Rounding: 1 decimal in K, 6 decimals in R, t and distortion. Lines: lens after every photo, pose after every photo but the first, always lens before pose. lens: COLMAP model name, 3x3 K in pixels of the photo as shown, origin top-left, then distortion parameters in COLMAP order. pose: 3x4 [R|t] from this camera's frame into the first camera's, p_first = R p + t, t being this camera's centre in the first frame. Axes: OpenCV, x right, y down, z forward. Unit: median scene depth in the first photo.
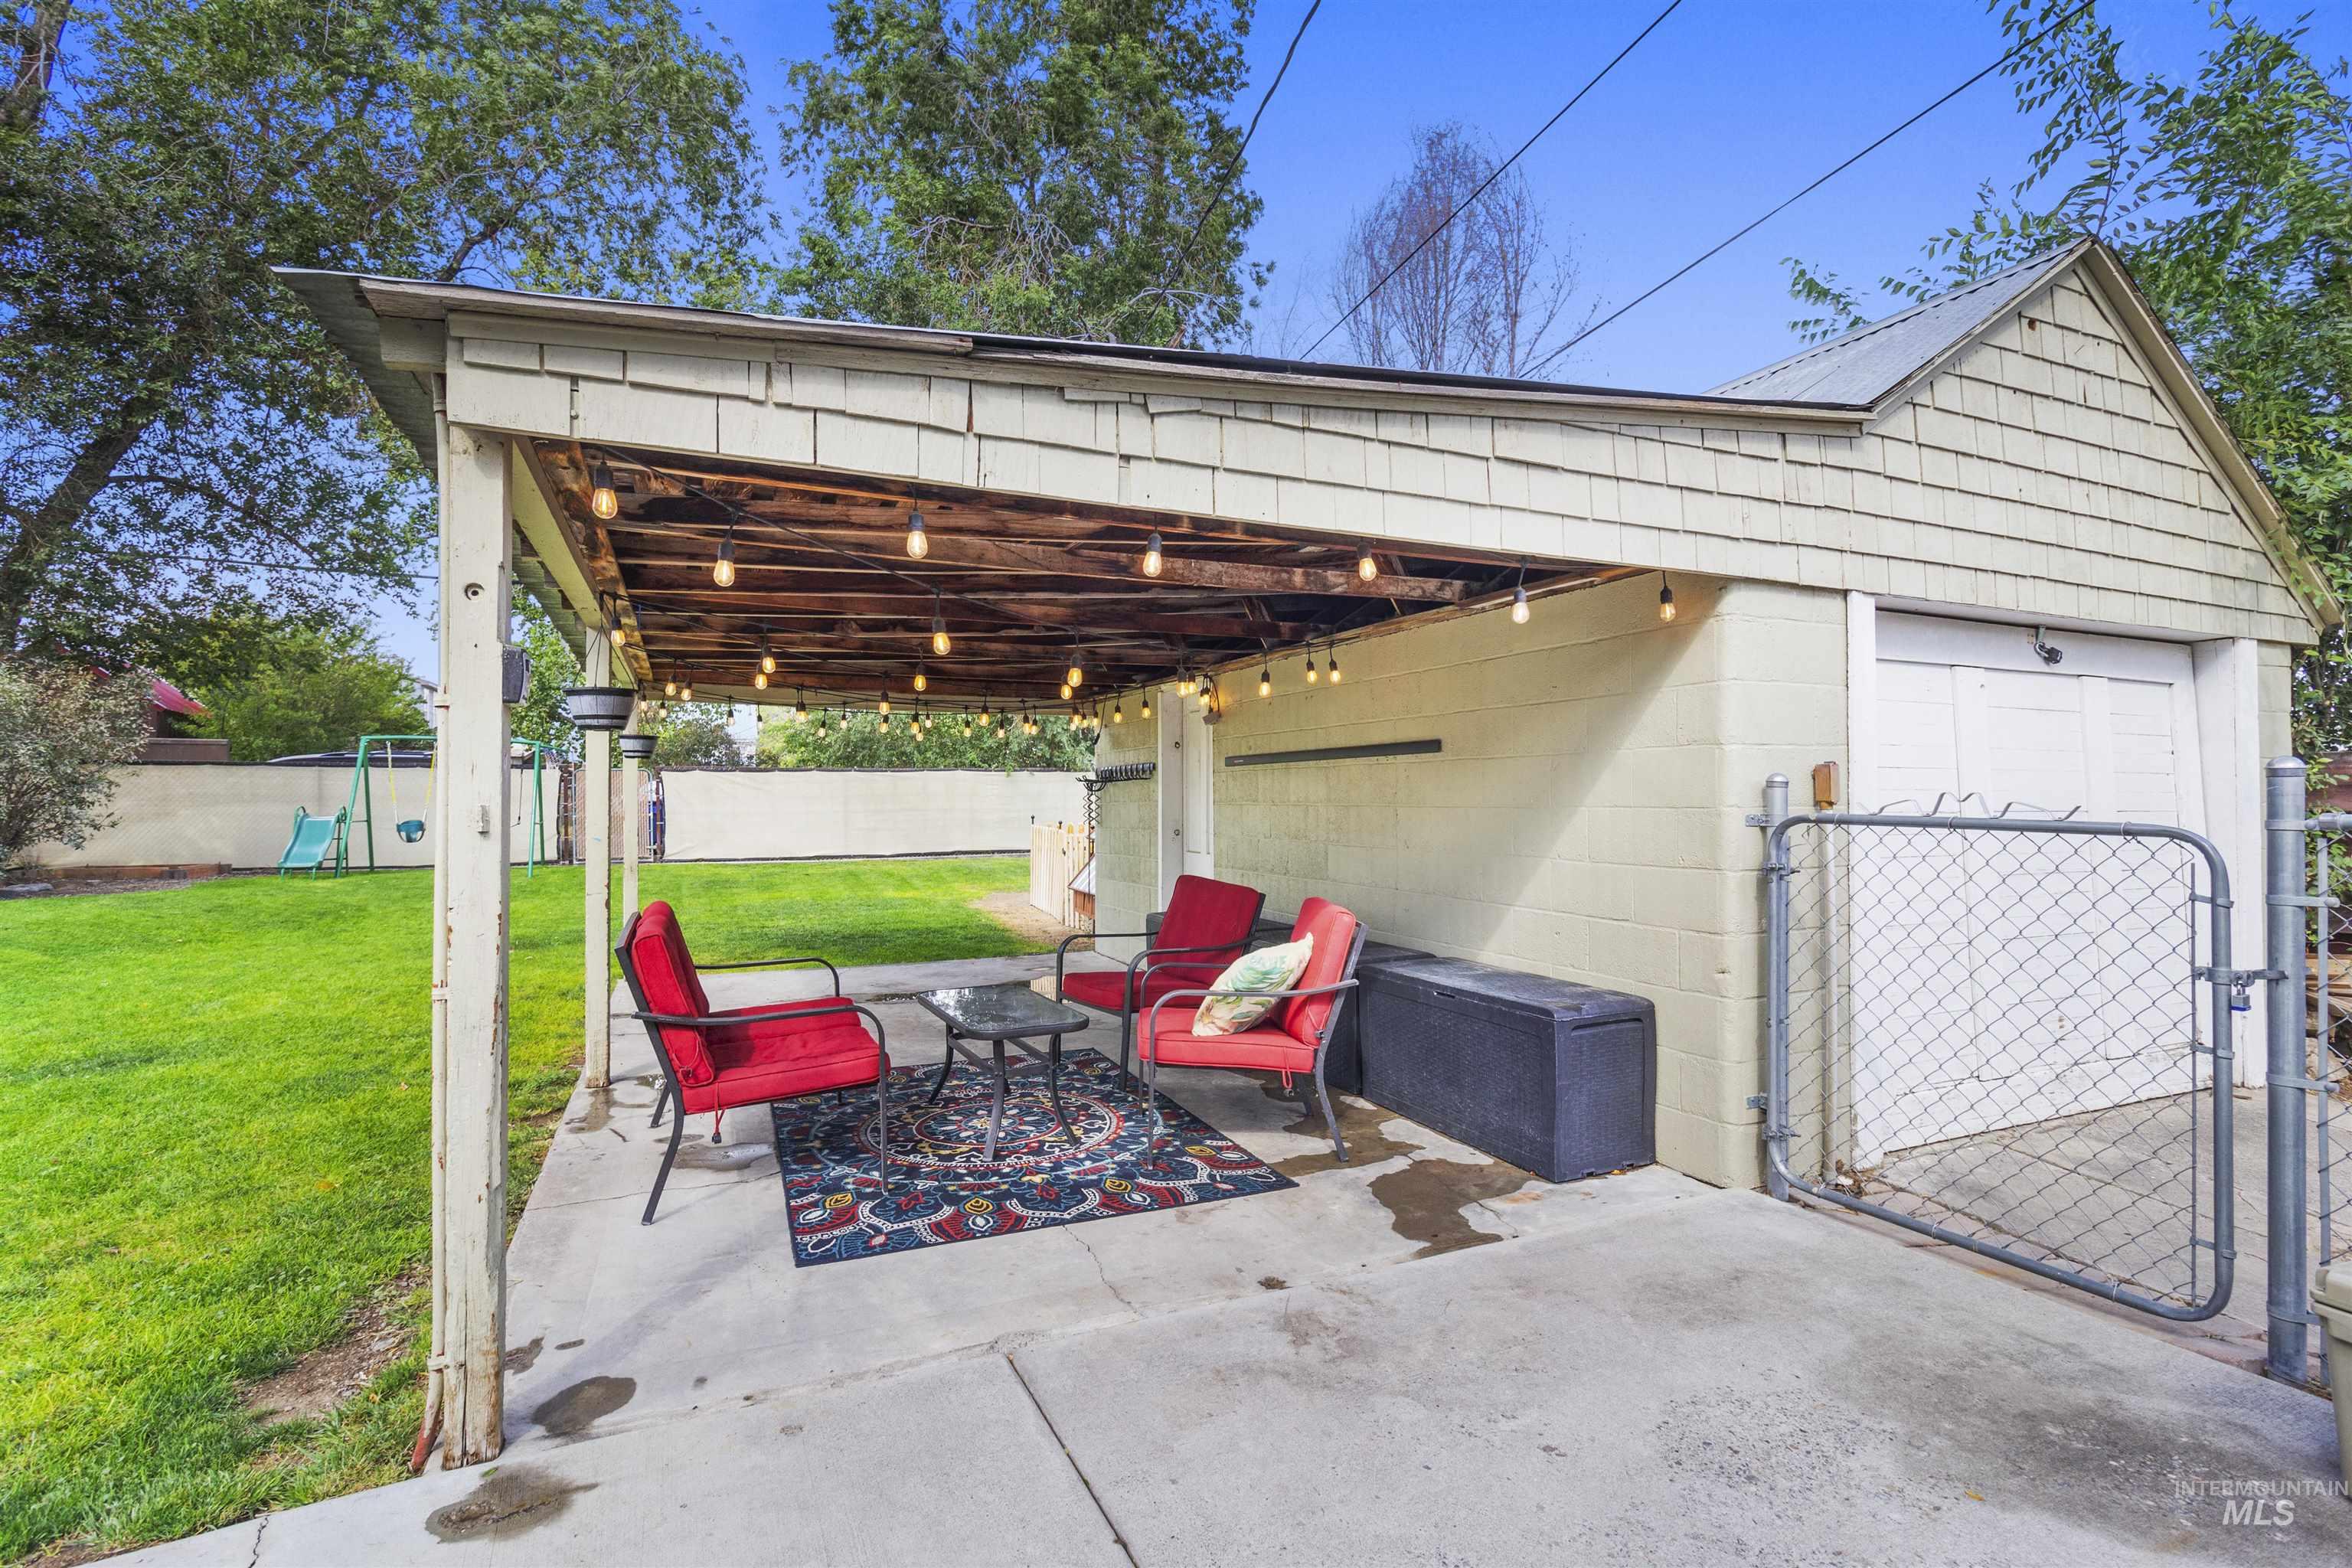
lens RADIAL K [[1089.4, 0, 1175.5], [0, 1089.4, 783.0], [0, 0, 1]] dist [0.001282, 0.001208]
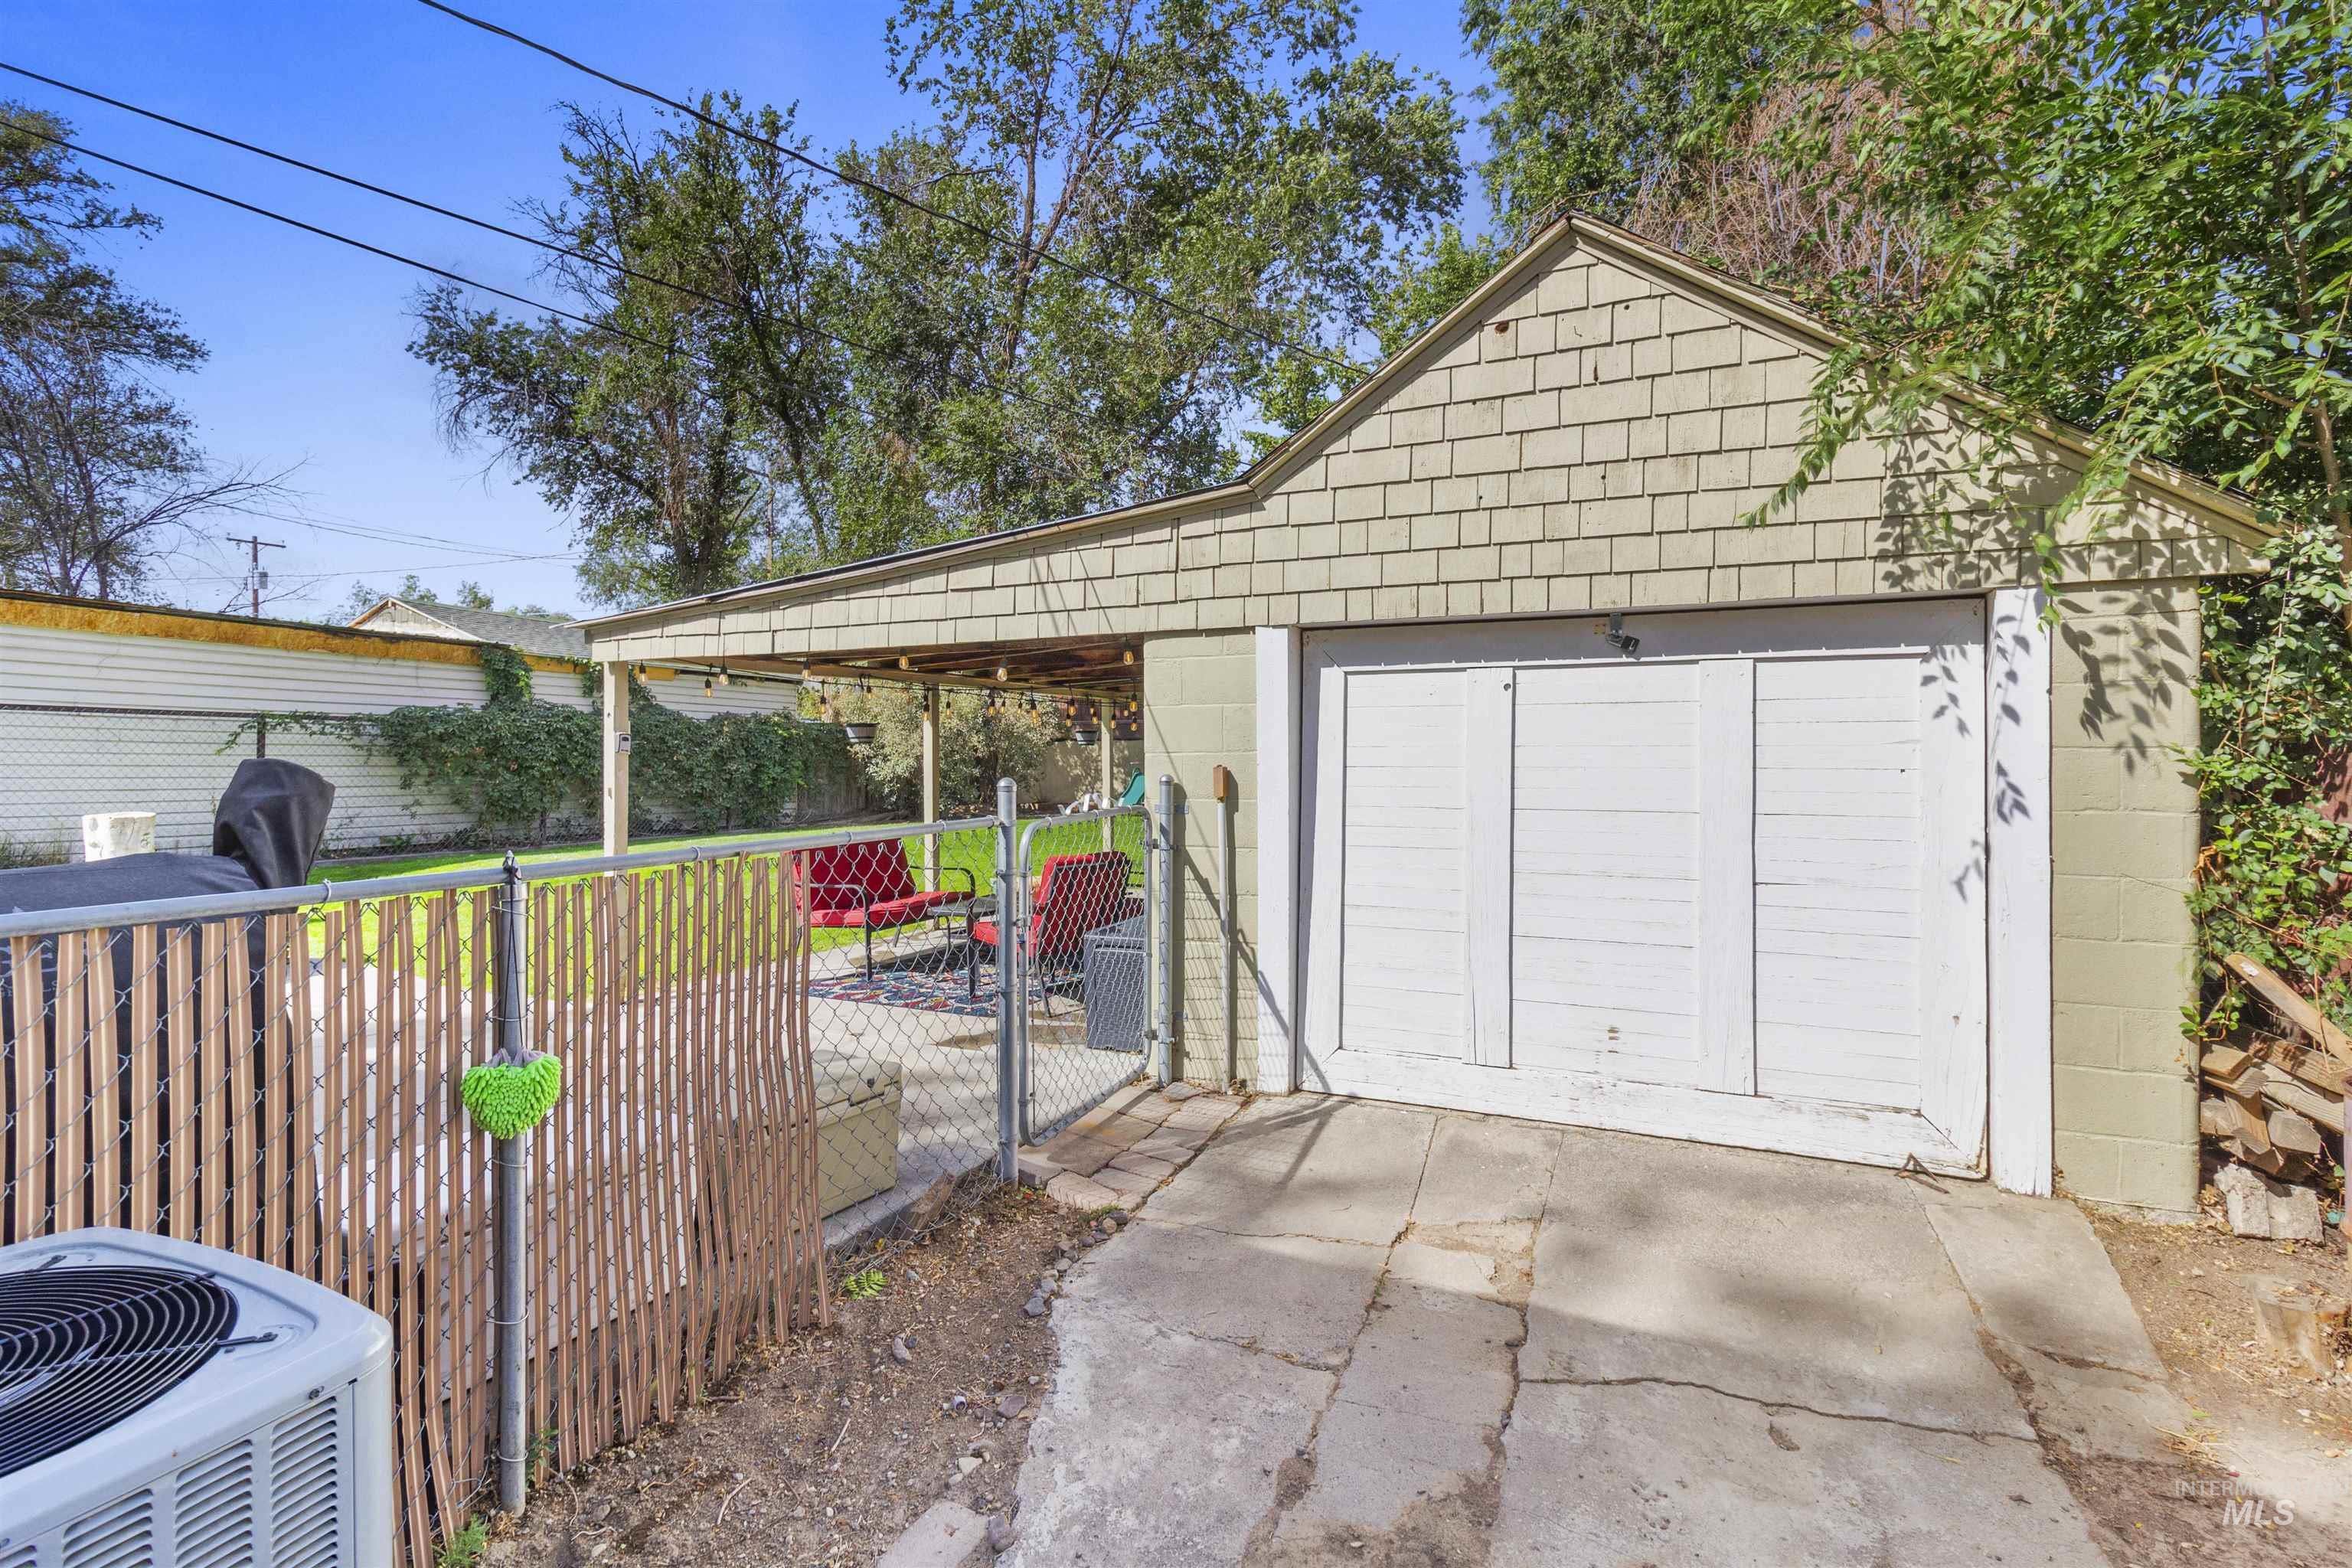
lens RADIAL K [[1089.4, 0, 1186.4], [0, 1089.4, 789.2], [0, 0, 1]] dist [0.001282, 0.001208]
pose [[0.658425, 0.007445, -0.752610, 1.583363], [-0.002348, 0.999967, 0.007837, 0.000074], [0.752643, -0.003393, 0.658420, 0.130159]]
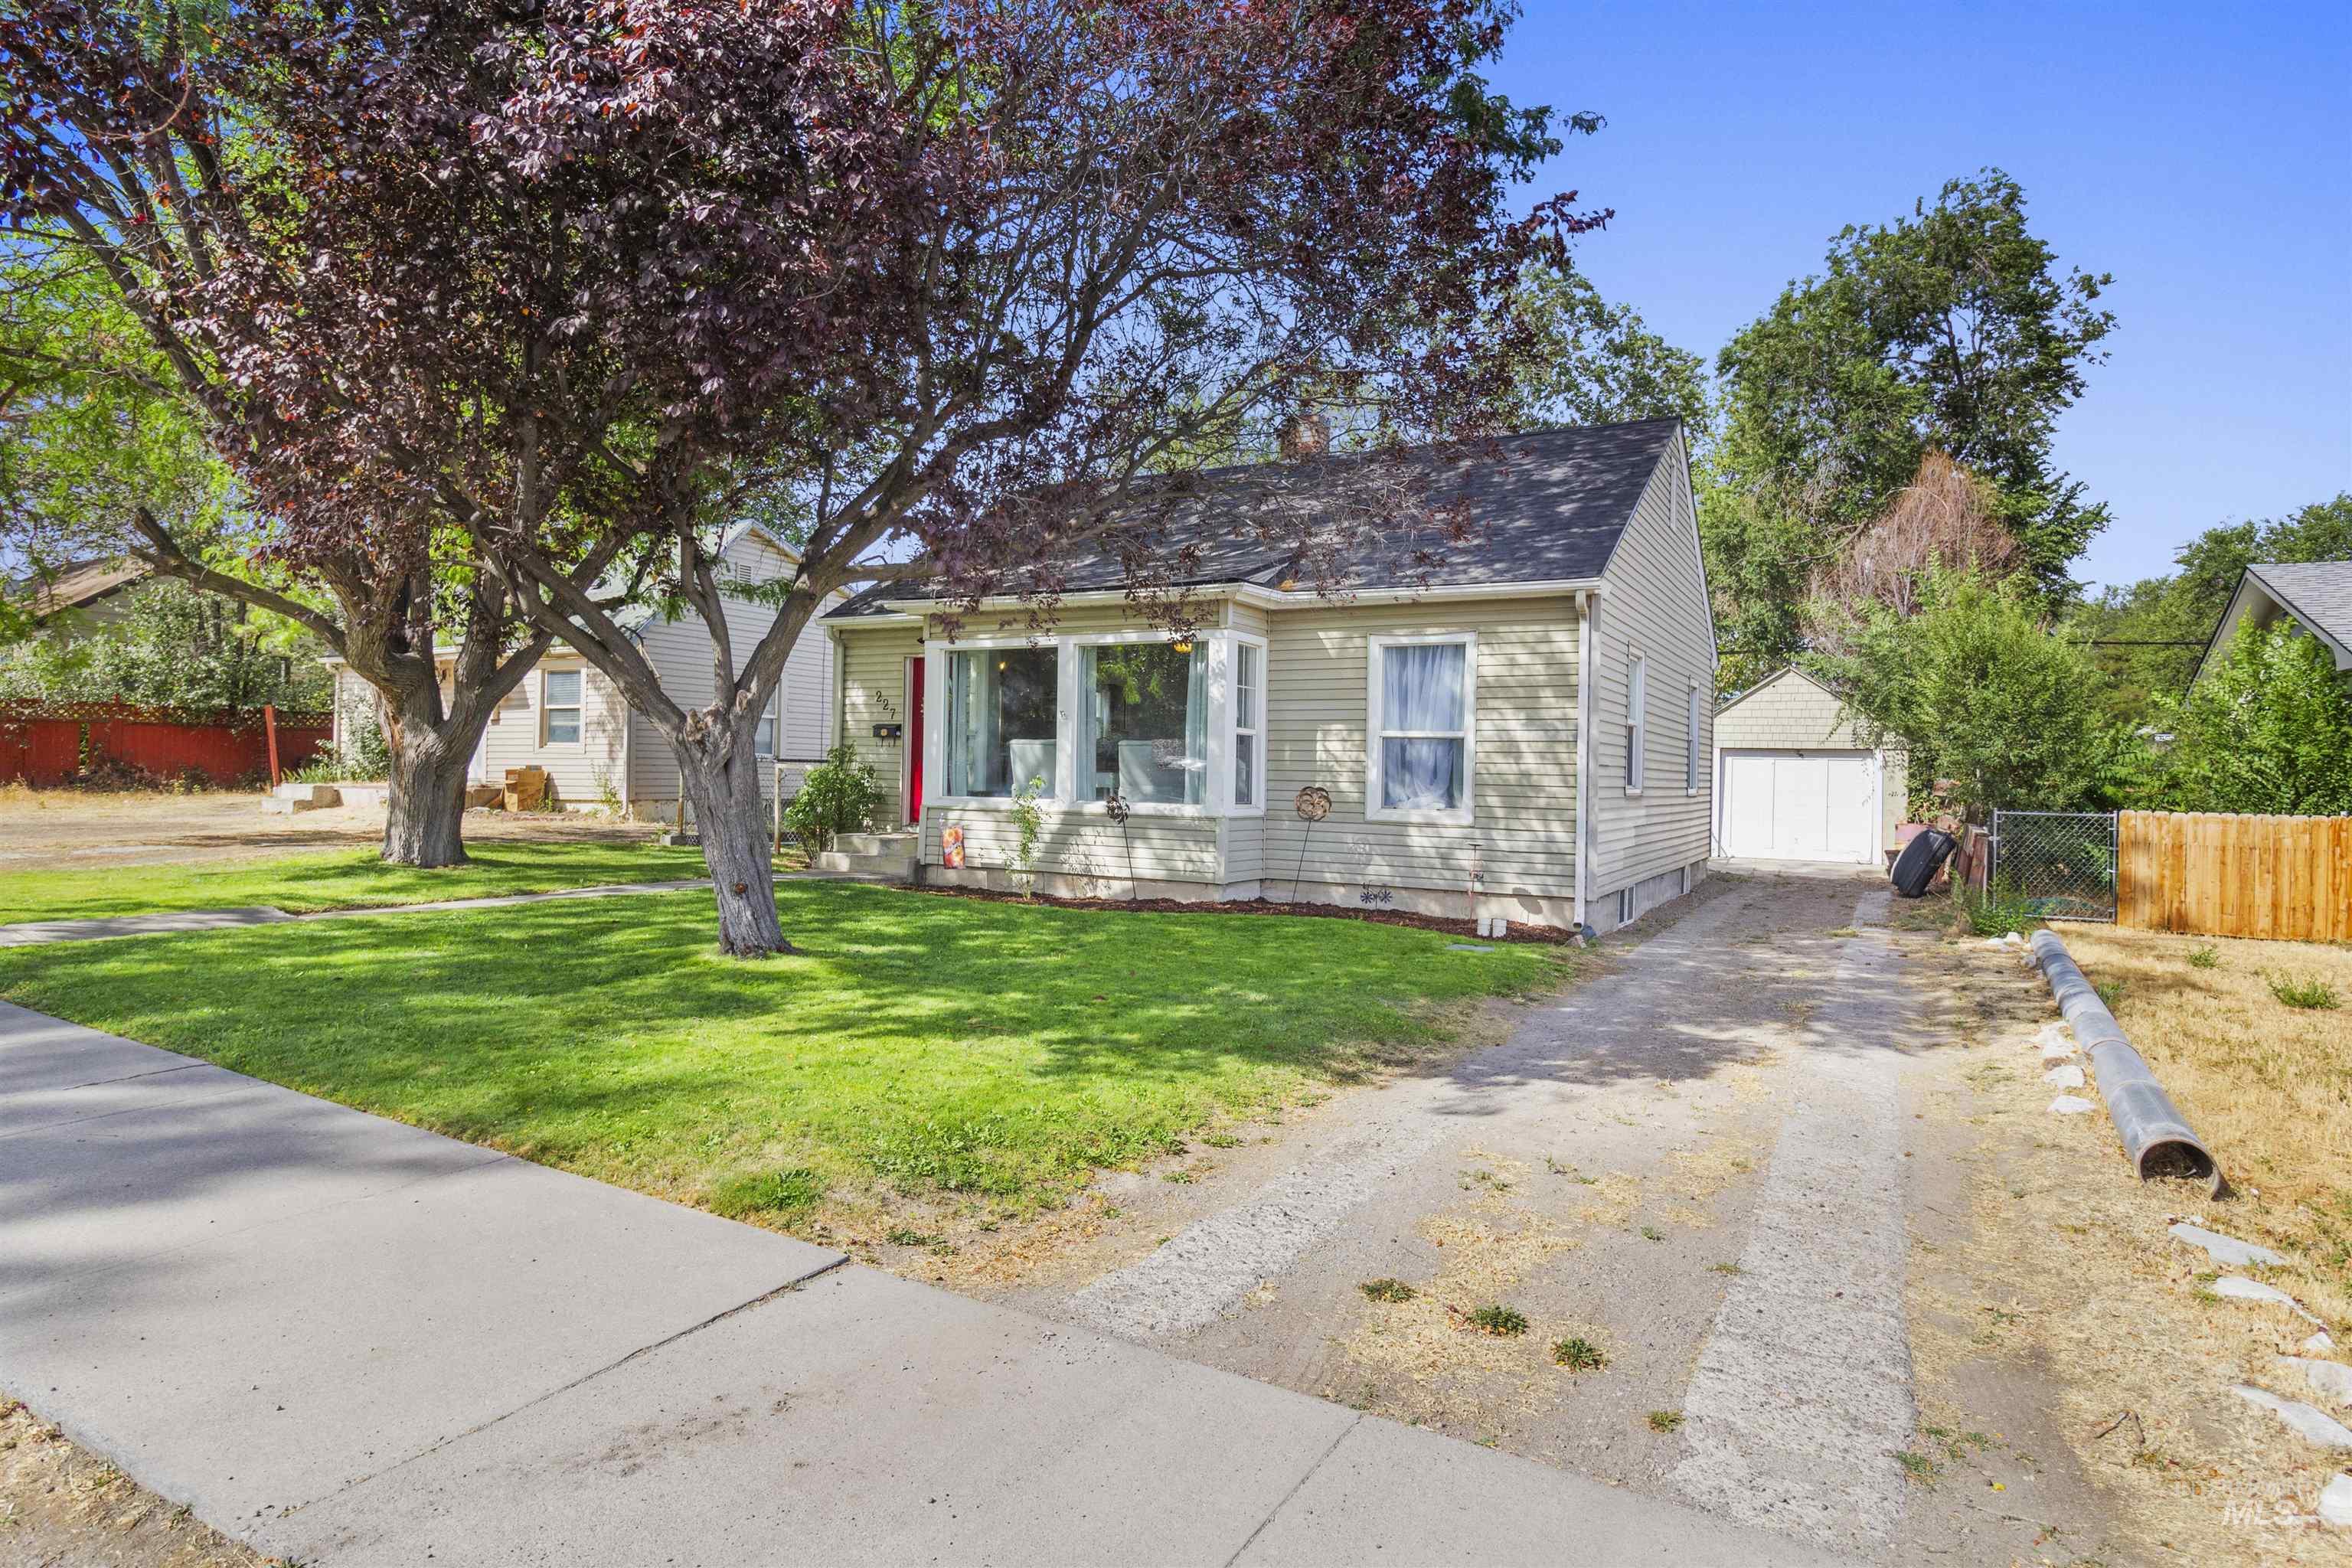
lens RADIAL K [[1284.8, 0, 1167.2], [0, 1284.8, 776.9], [0, 0, 1]] dist [0.001025, 0.002530]
pose [[0.594802, 0.010412, -0.803805, 4.313095], [-0.015996, 0.999871, 0.001115, 0.004383], [0.803713, 0.012195, 0.594892, -5.143783]]
